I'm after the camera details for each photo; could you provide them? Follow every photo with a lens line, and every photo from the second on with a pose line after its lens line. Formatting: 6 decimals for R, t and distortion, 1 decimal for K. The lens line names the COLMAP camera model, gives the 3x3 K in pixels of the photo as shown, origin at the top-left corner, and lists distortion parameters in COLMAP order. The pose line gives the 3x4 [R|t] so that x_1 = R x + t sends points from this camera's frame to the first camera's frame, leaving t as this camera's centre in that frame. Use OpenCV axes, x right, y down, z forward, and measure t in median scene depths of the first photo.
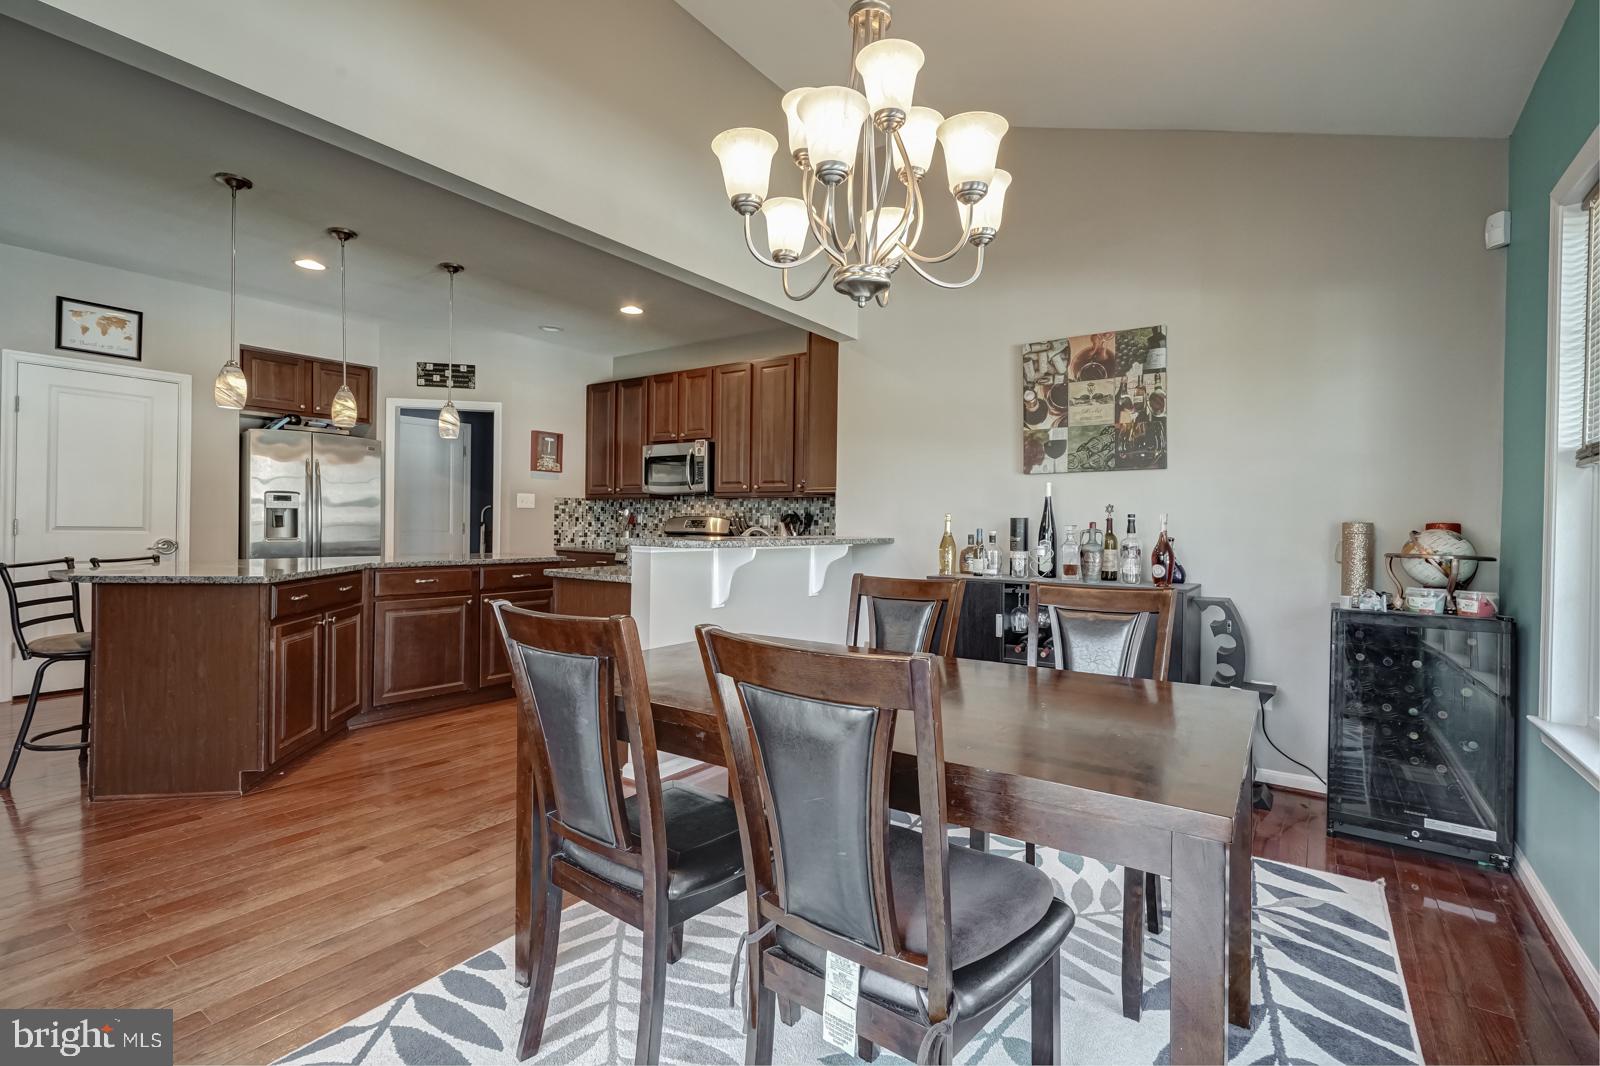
lens RADIAL K [[735.7, 0, 806.0], [0, 735.7, 527.6], [0, 0, 1]] dist [-0.005519, 0.005252]
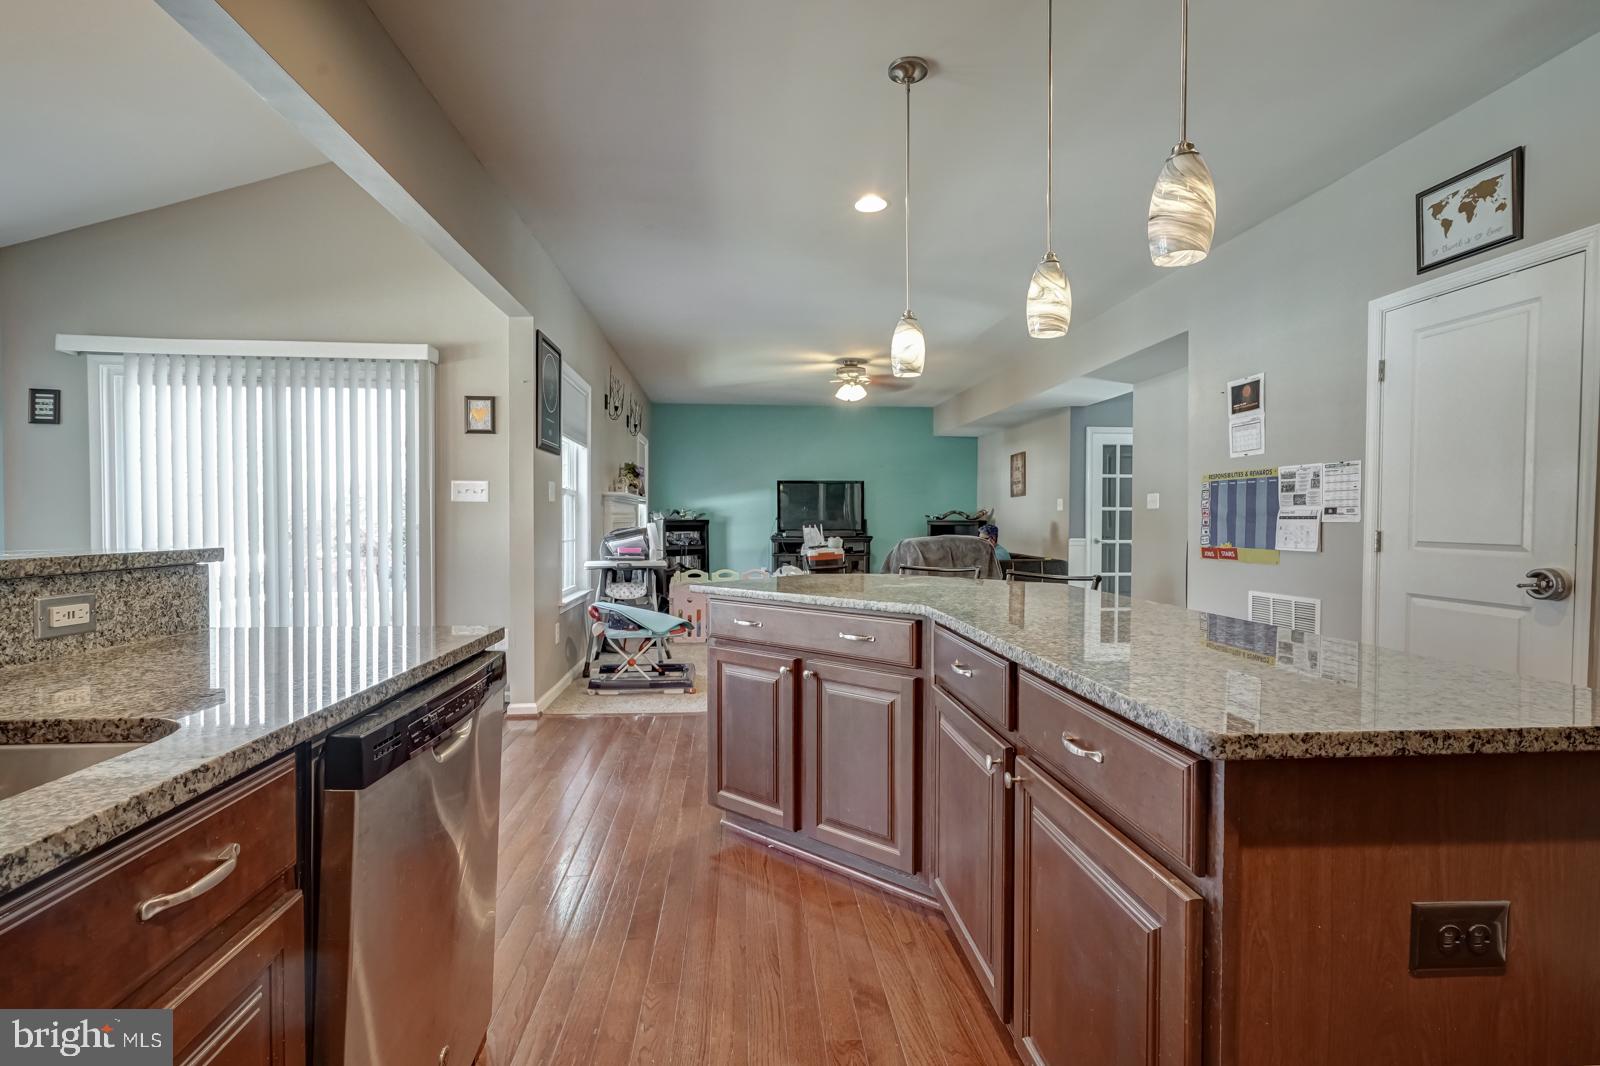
lens RADIAL K [[735.7, 0, 807.3], [0, 735.7, 539.1], [0, 0, 1]] dist [-0.005519, 0.005252]
pose [[-0.757004, -0.001347, -0.653409, -0.177586], [-0.018574, 0.999638, 0.019458, -0.006413], [0.653146, 0.026866, -0.756755, 1.248040]]
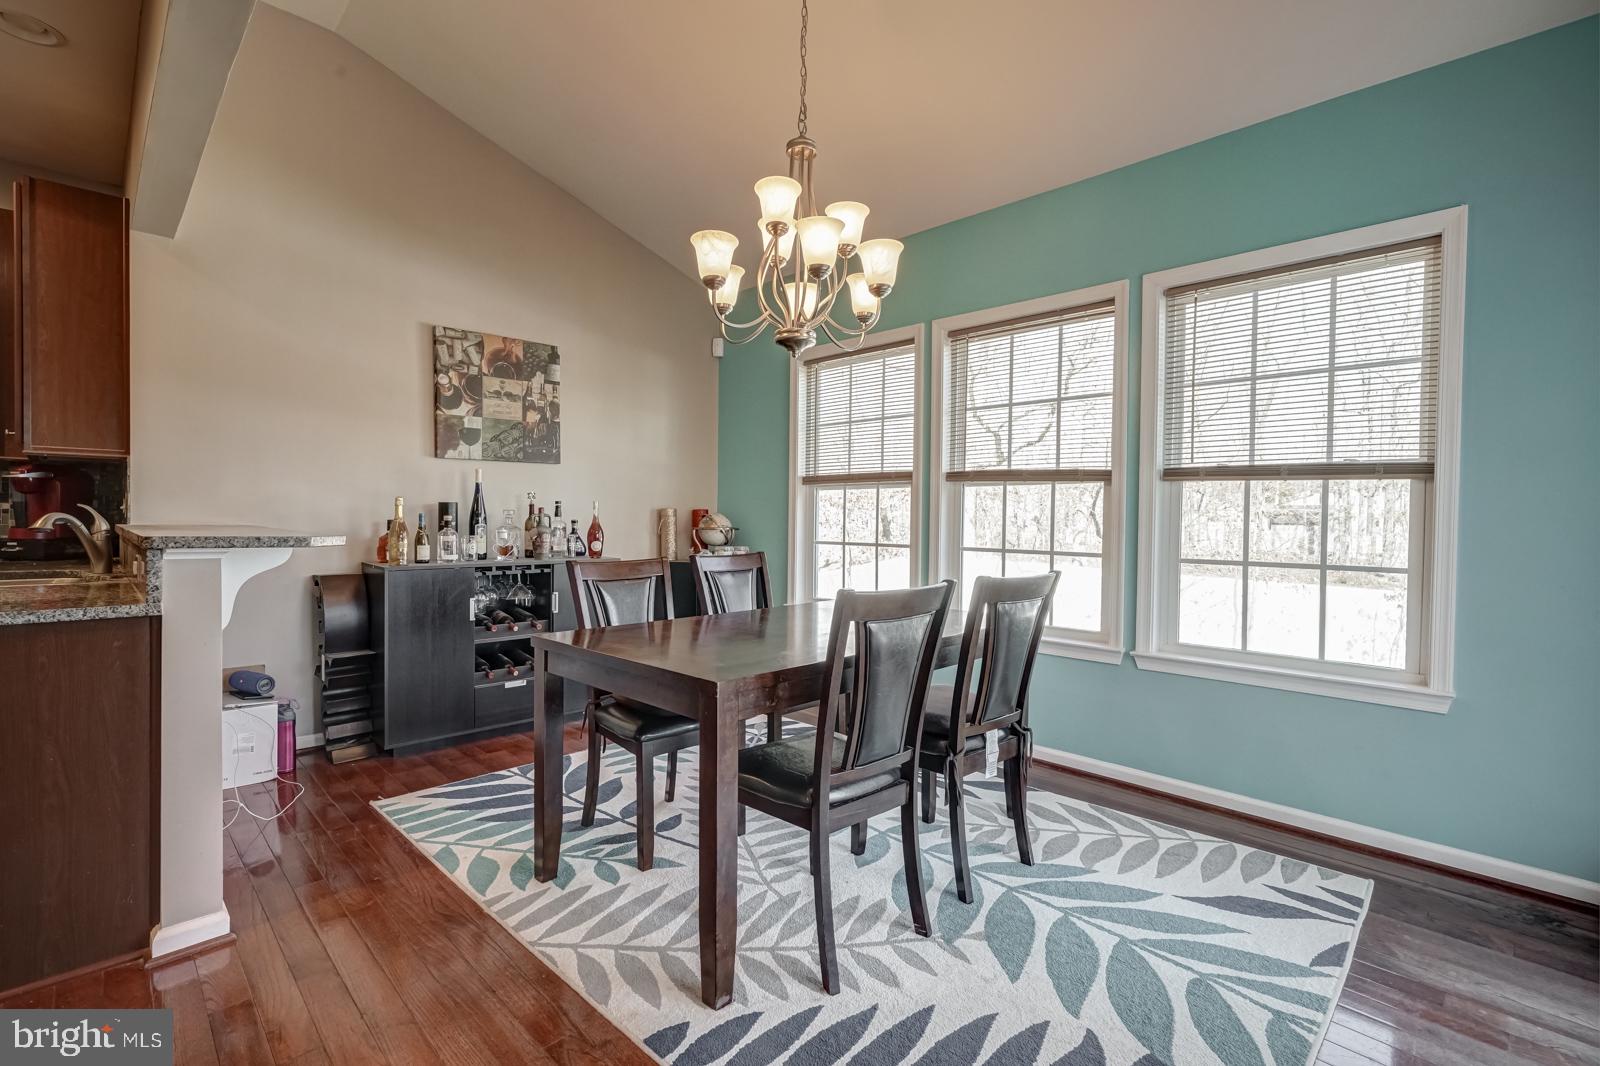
lens RADIAL K [[735.7, 0, 802.8], [0, 735.7, 532.4], [0, 0, 1]] dist [-0.005519, 0.005252]
pose [[0.182807, -0.031864, 0.982632, -0.541675], [-0.005781, 0.999423, 0.033484, -0.008064], [-0.983132, -0.011801, 0.182517, 0.311725]]
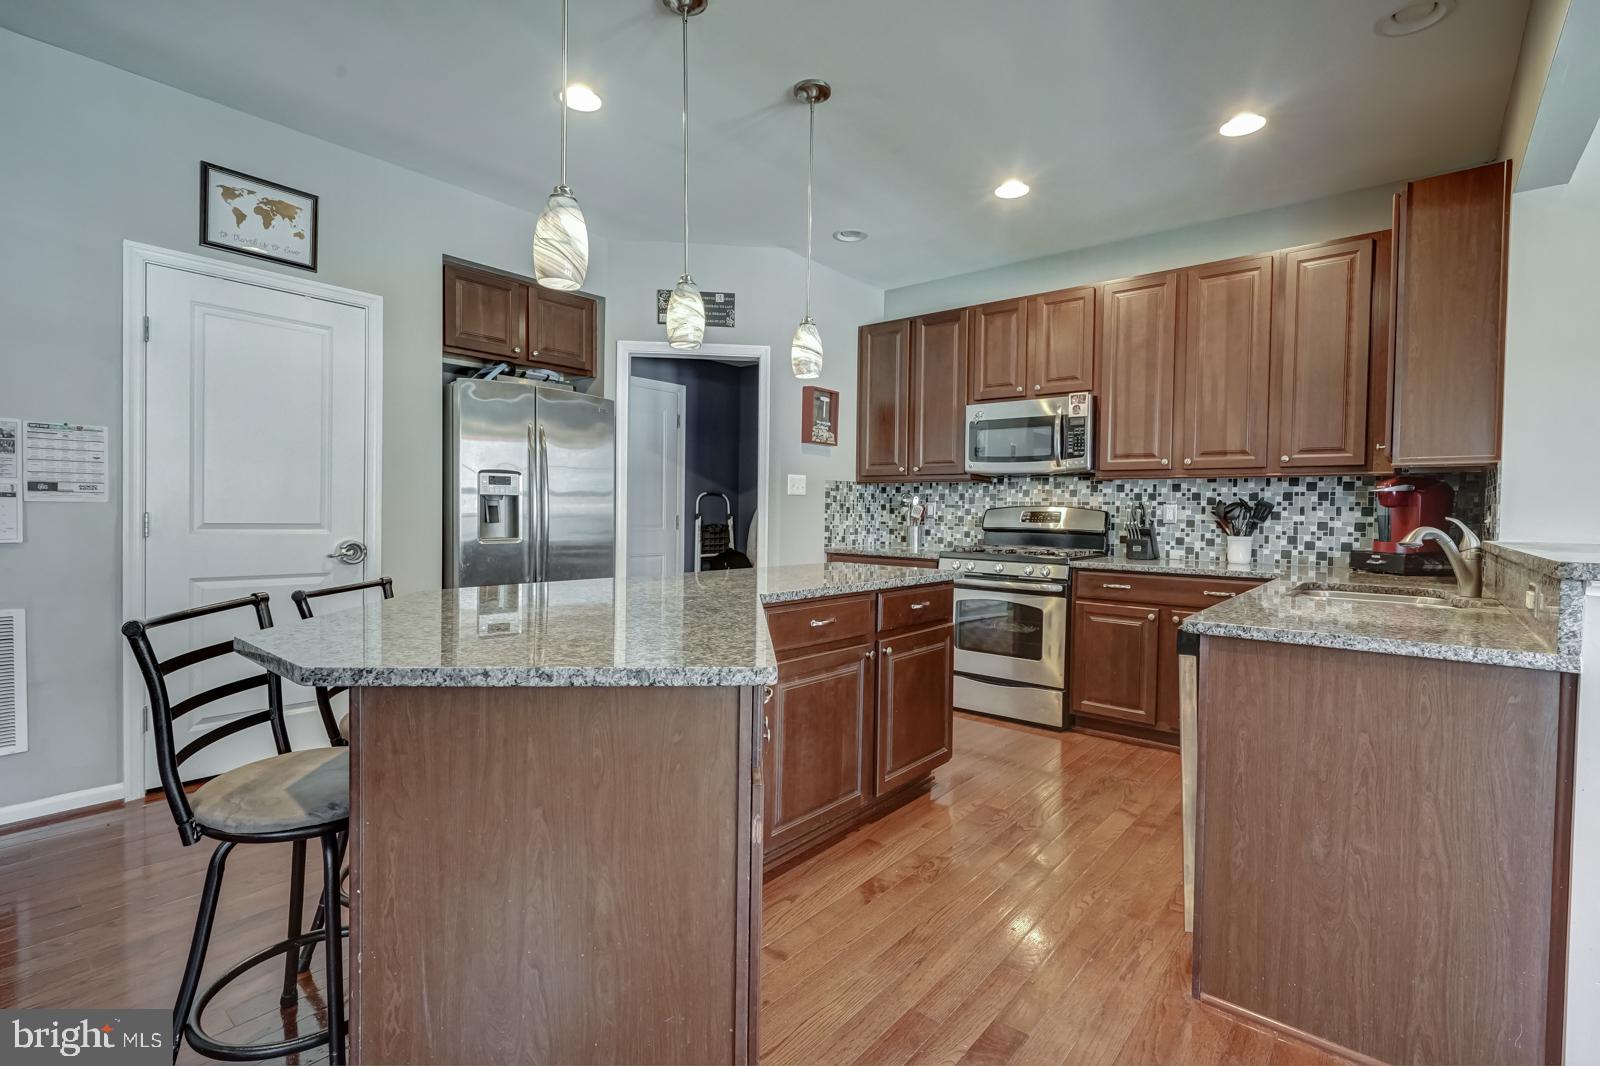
lens RADIAL K [[735.7, 0, 806.6], [0, 735.7, 525.6], [0, 0, 1]] dist [-0.005519, 0.005252]
pose [[0.997037, 0.001029, -0.076919, -0.482696], [-0.000079, 0.999924, 0.012348, -0.008229], [0.076926, -0.012305, 0.996961, 0.435560]]
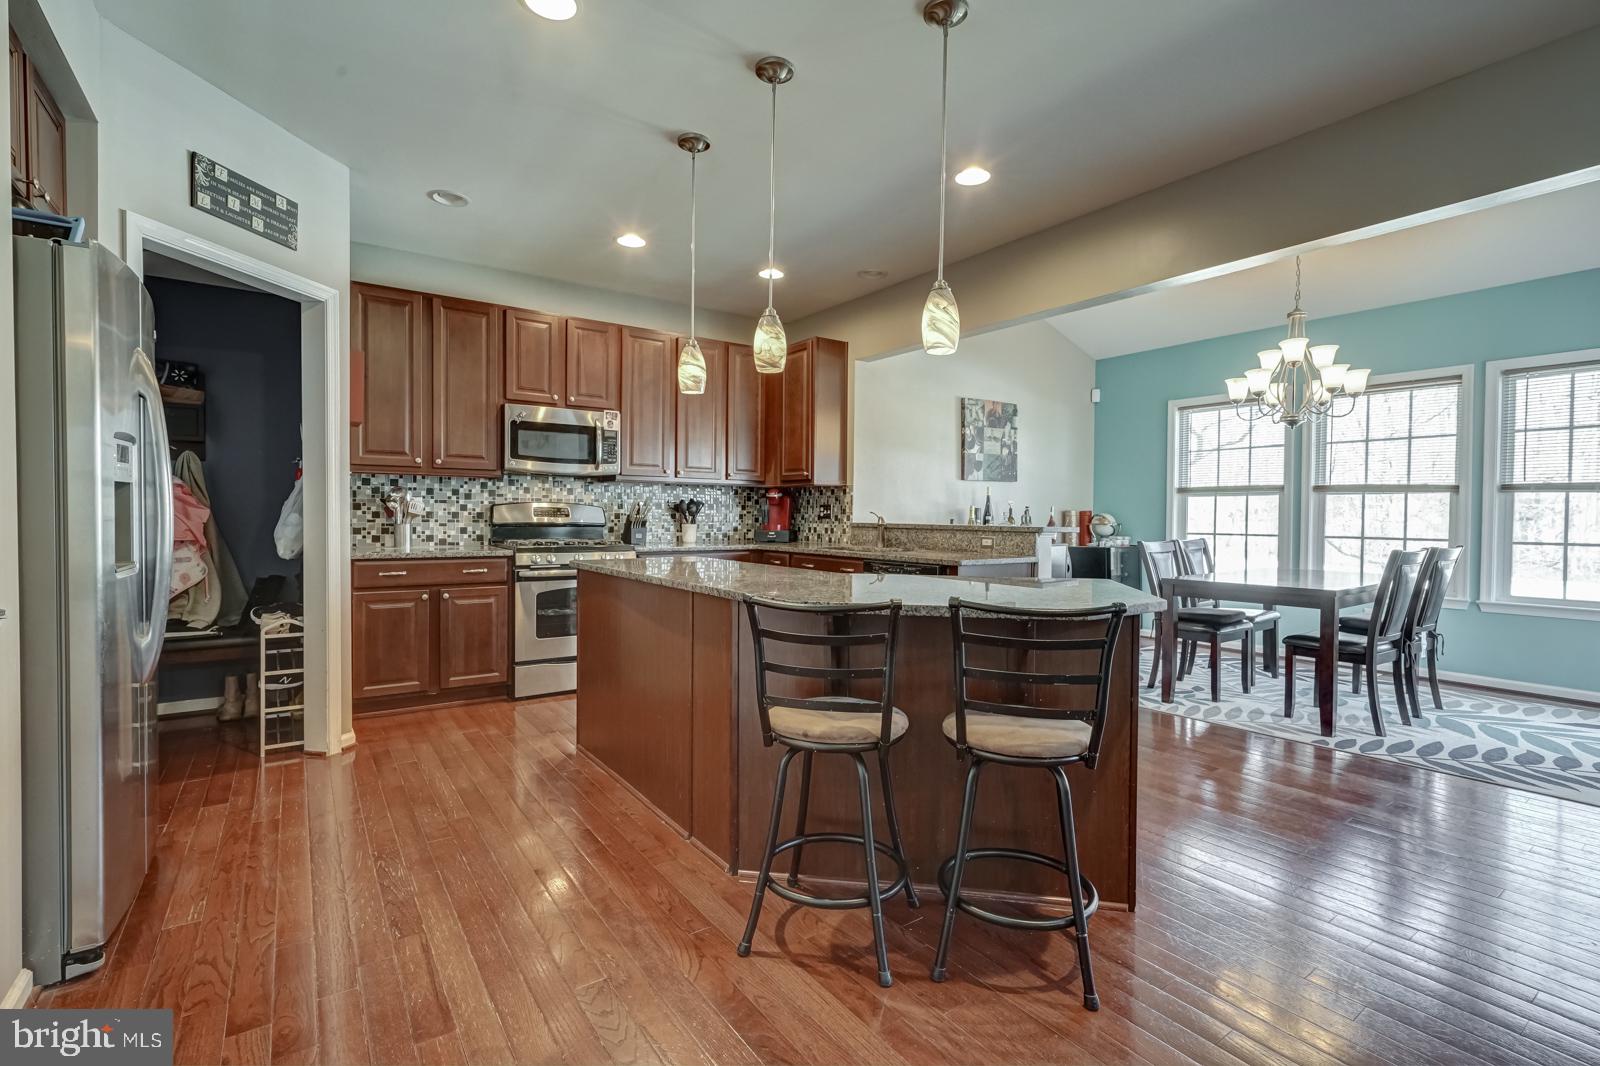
lens RADIAL K [[735.7, 0, 801.3], [0, 735.7, 534.1], [0, 0, 1]] dist [-0.005519, 0.005252]
pose [[0.335931, -0.037710, 0.941132, -1.212912], [0.001465, 0.999218, 0.039514, -0.018638], [-0.941886, -0.011895, 0.335723, 0.737765]]
